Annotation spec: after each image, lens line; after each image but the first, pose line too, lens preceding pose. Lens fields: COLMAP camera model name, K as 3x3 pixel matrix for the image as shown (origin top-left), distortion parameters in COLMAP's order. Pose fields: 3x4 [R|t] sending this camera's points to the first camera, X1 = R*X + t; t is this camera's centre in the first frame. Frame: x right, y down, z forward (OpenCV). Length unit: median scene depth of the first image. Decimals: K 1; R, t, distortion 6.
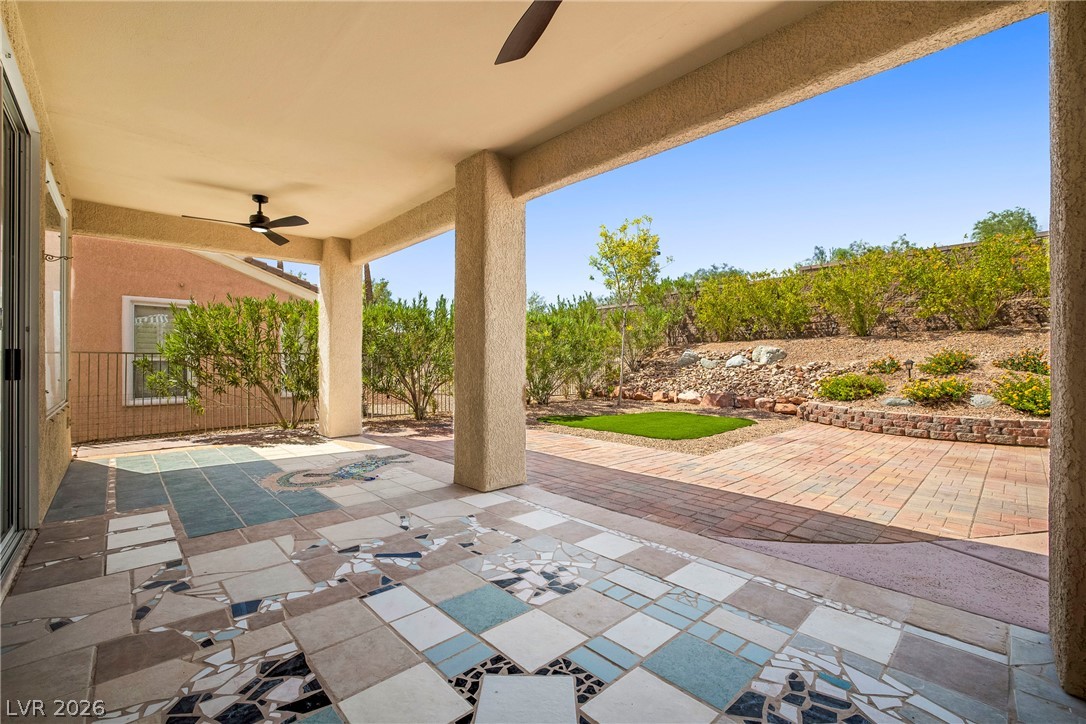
lens RADIAL K [[472.0, 0, 543.0], [0, 472.0, 362.0], [0, 0, 1]] dist [-0.042539, 0.000572]
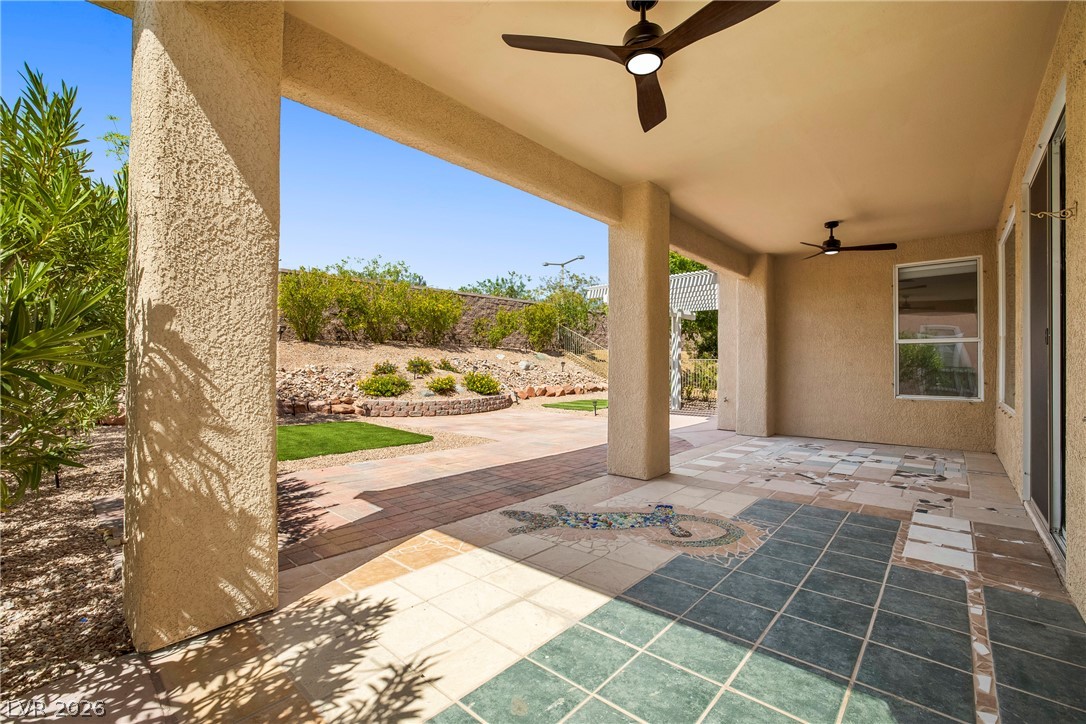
lens RADIAL K [[472.0, 0, 543.0], [0, 472.0, 362.0], [0, 0, 1]] dist [-0.042539, 0.000572]
pose [[-0.086837, 0.007075, 0.996197, -0.771307], [-0.004952, 0.999959, -0.007534, -0.002069], [-0.996210, -0.005587, -0.086799, 0.835079]]
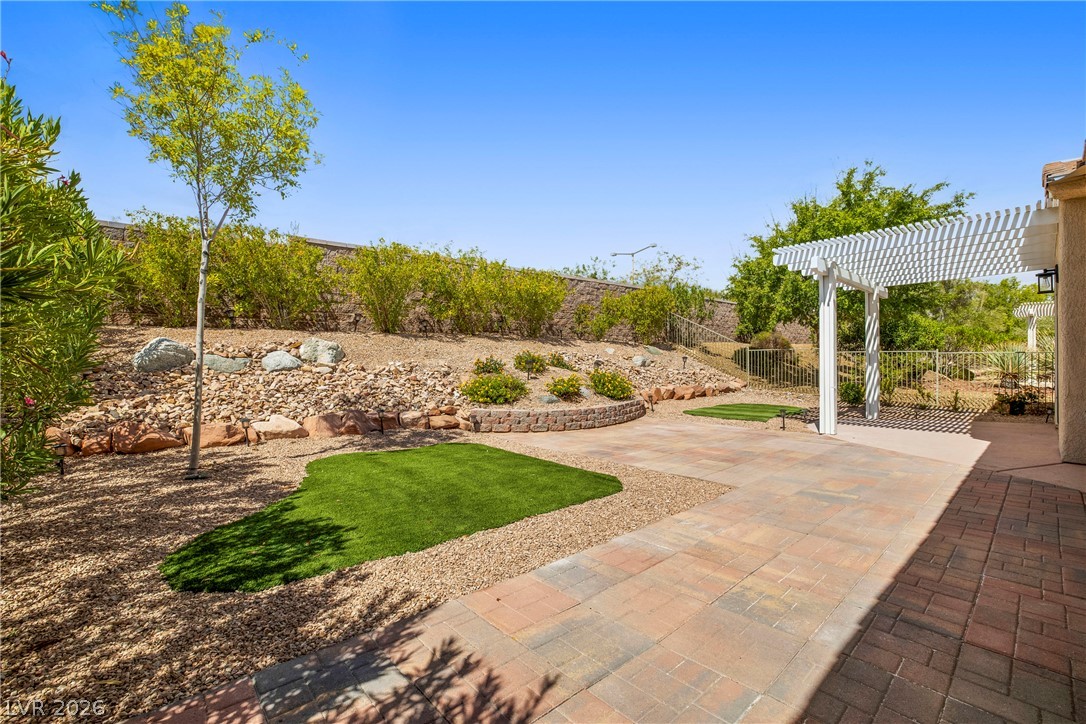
lens RADIAL K [[472.0, 0, 543.0], [0, 472.0, 362.0], [0, 0, 1]] dist [-0.042539, 0.000572]
pose [[0.022906, 0.001478, 0.999737, -0.335626], [0.003729, 0.999992, -0.001564, 0.002799], [-0.999731, 0.003764, 0.022900, 1.072570]]
